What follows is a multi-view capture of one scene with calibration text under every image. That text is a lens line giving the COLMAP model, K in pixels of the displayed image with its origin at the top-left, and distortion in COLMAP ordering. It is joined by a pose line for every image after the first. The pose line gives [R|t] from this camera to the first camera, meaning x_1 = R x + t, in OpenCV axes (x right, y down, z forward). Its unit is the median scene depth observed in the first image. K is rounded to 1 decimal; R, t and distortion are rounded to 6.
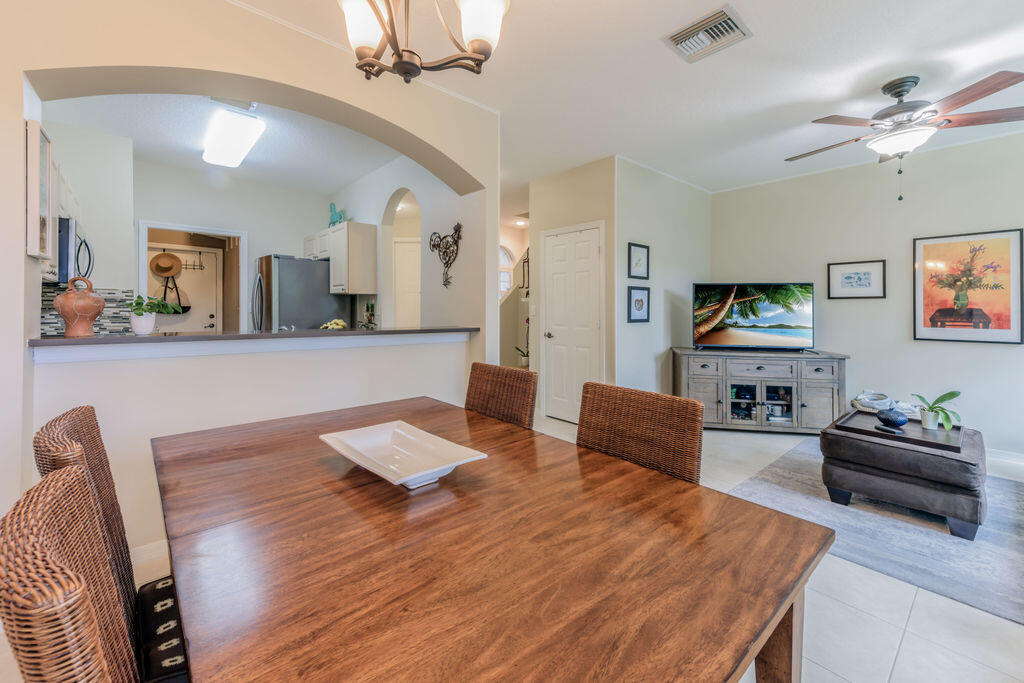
lens RADIAL K [[432.4, 0, 532.0], [0, 432.4, 307.7], [0, 0, 1]] dist [0.009114, -0.000132]
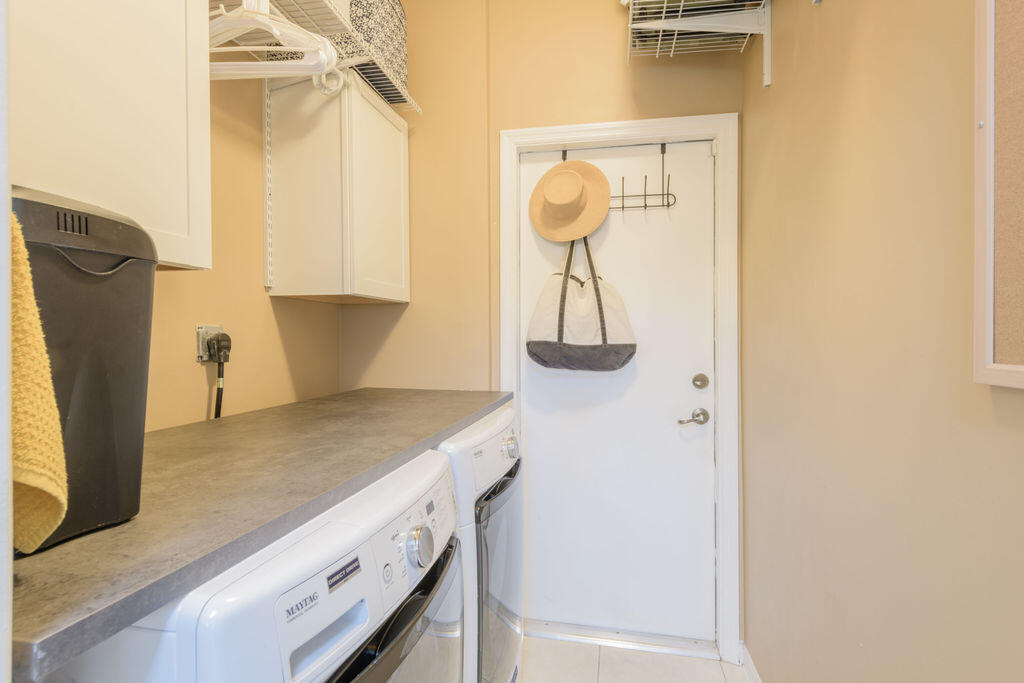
lens RADIAL K [[518.5, 0, 517.4], [0, 518.5, 338.8], [0, 0, 1]] dist [0.013115, -0.005814]
pose [[0.590722, -0.004741, -0.806861, -0.809077], [0.001416, 0.999987, -0.004839, -0.006842], [0.806874, 0.001716, 0.590722, 1.068816]]
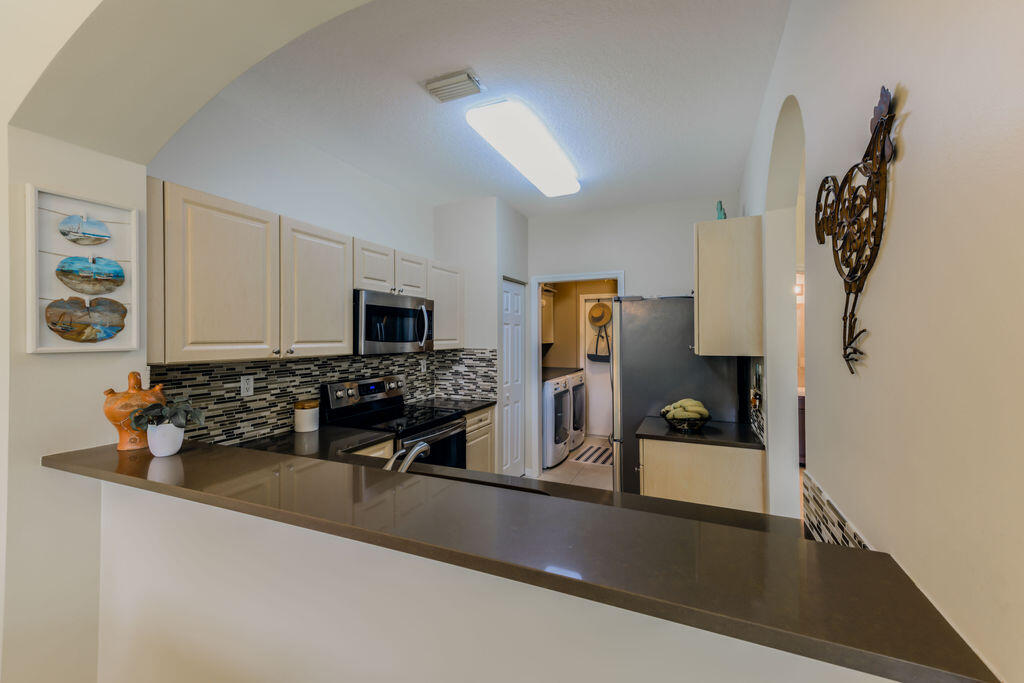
lens RADIAL K [[414.4, 0, 520.3], [0, 414.4, 336.5], [0, 0, 1]] dist [0.022102, -0.001017]
pose [[0.407938, -0.009288, -0.912962, -0.040973], [0.004749, 0.999956, -0.008051, -0.055080], [0.912997, -0.001051, 0.407965, 0.604690]]
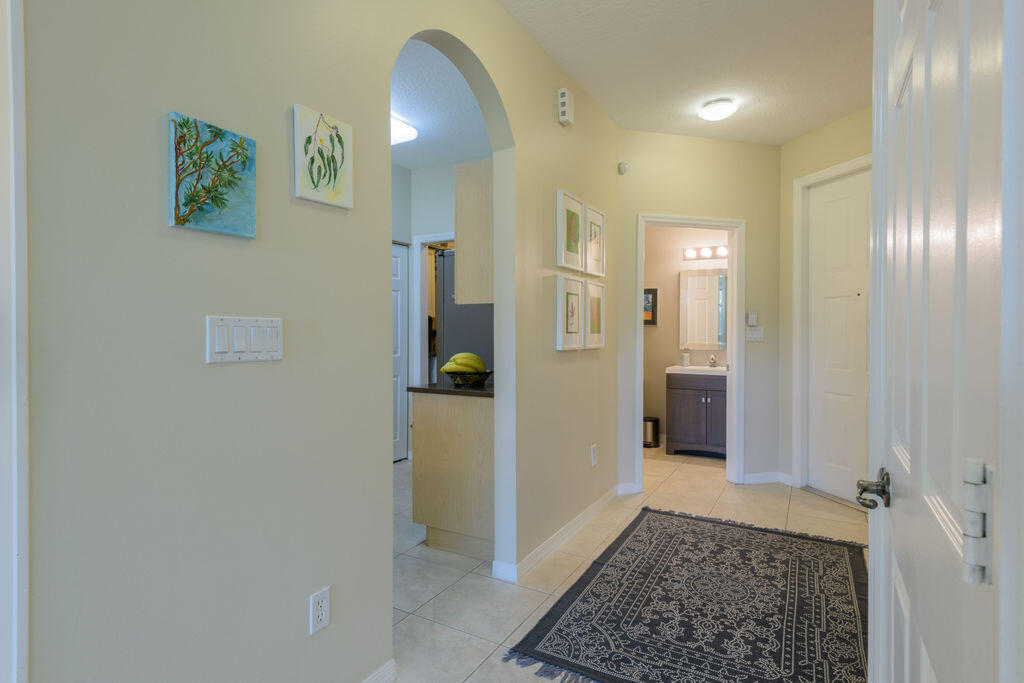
lens RADIAL K [[518.5, 0, 511.4], [0, 518.5, 337.0], [0, 0, 1]] dist [0.013115, -0.005814]
pose [[0.302948, 0.005000, -0.952994, 0.195317], [-0.003505, 0.999985, 0.004132, 0.002658], [0.953001, 0.002088, 0.302961, 0.895556]]
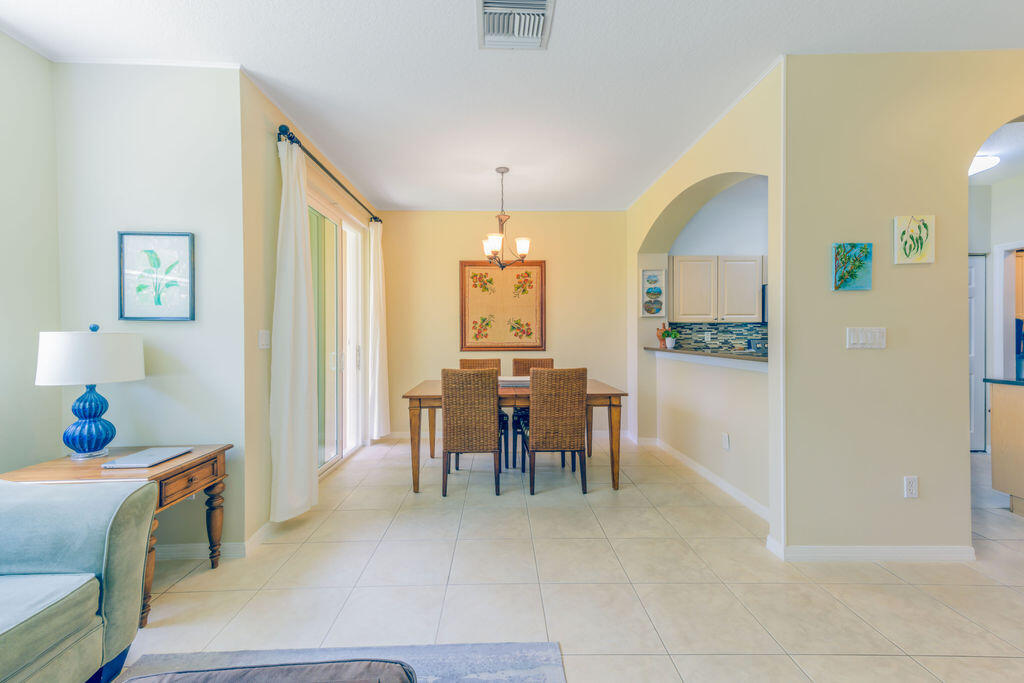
lens RADIAL K [[414.4, 0, 505.9], [0, 414.4, 337.9], [0, 0, 1]] dist [0.022102, -0.001017]
pose [[-0.671141, -0.001974, -0.741327, 0.543216], [-0.002741, 0.999996, -0.000182, 0.007006], [0.741325, 0.001910, -0.671144, 0.859049]]
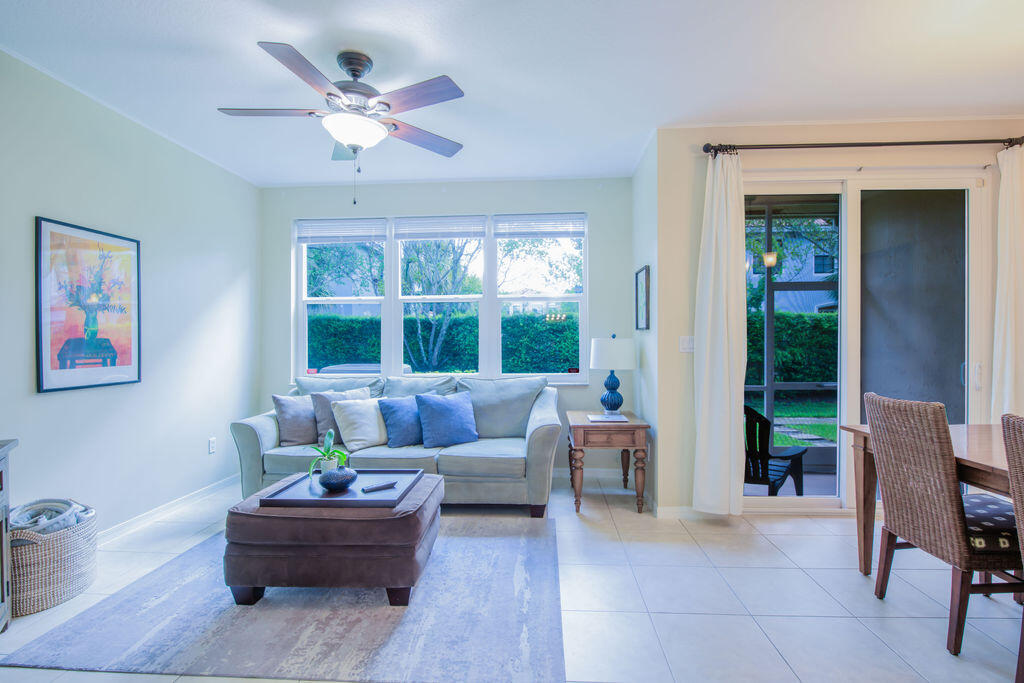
lens RADIAL K [[455.5, 0, 512.5], [0, 455.5, 340.2], [0, 0, 1]] dist [0.003360, -0.003676]
pose [[-0.684605, -0.001851, 0.728911, 0.011479], [-0.000146, 0.999997, 0.002401, 0.002714], [-0.728914, 0.001537, -0.684604, 0.915465]]
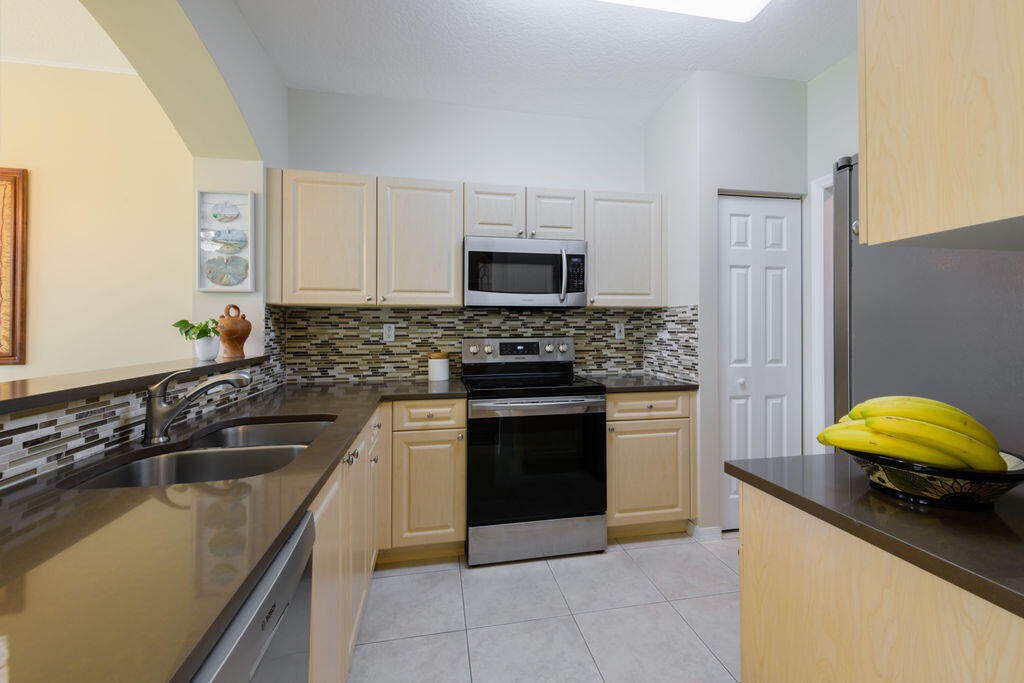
lens RADIAL K [[432.4, 0, 517.1], [0, 432.4, 327.5], [0, 0, 1]] dist [0.009114, -0.000132]
pose [[-0.519353, -0.008444, -0.854518, -0.218296], [-0.002645, 0.999962, -0.008274, -0.001501], [0.854556, -0.002037, -0.519356, 0.996313]]
